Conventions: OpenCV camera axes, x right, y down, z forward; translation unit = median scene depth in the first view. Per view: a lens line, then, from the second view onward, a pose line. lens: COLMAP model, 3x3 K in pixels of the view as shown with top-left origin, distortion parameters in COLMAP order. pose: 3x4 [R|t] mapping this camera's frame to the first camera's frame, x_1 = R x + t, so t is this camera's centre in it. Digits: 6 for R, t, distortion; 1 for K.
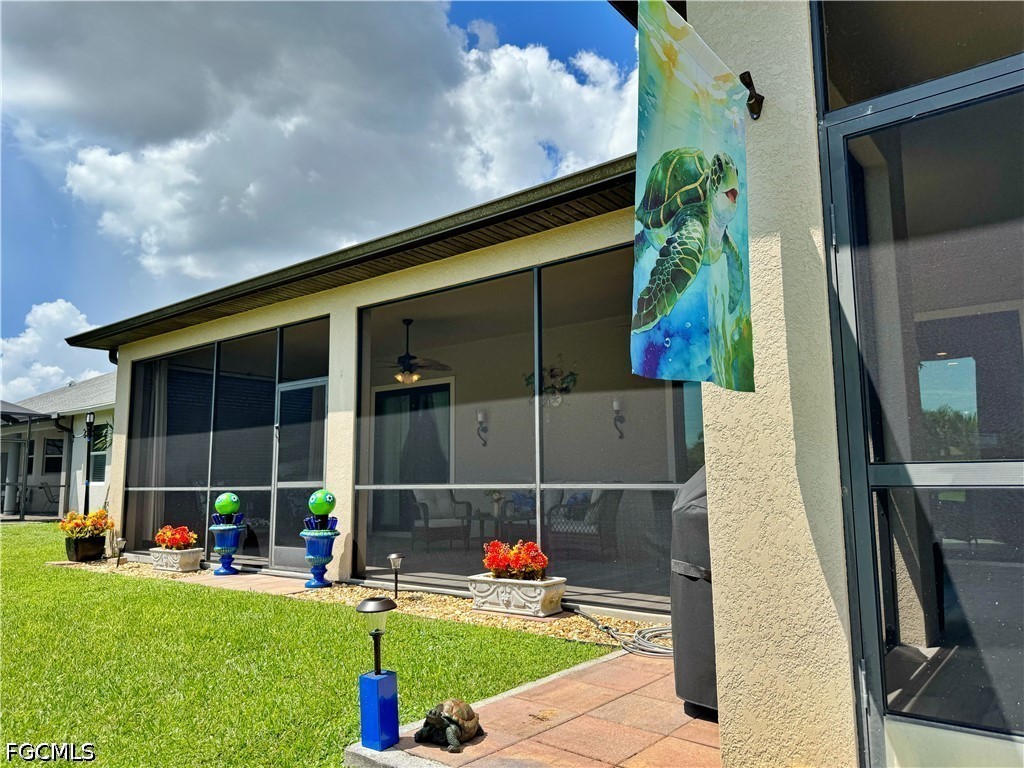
lens RADIAL K [[721.8, 0, 514.2], [0, 721.8, 388.4], [0, 0, 1]] dist [0.067802, -0.086214]
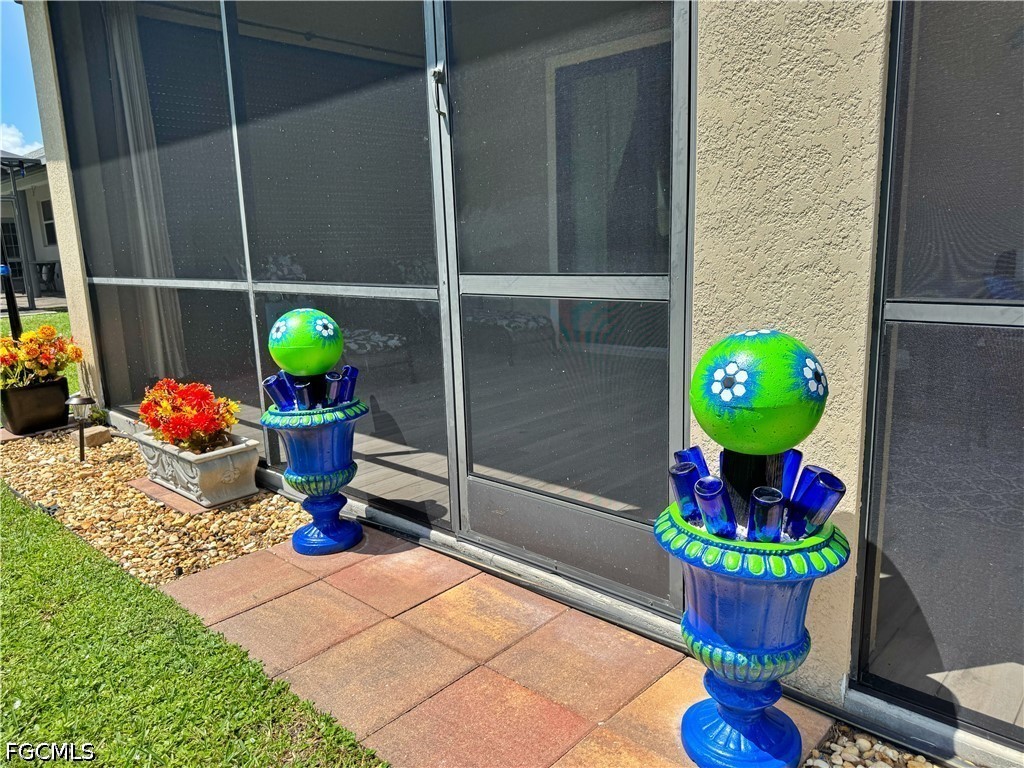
lens RADIAL K [[721.8, 0, 514.2], [0, 721.8, 388.4], [0, 0, 1]] dist [0.067802, -0.086214]
pose [[0.995752, -0.005969, -0.091882, -0.272339], [0.035629, 0.945138, 0.324723, 0.076886], [0.084903, -0.326618, 0.941335, 0.698692]]
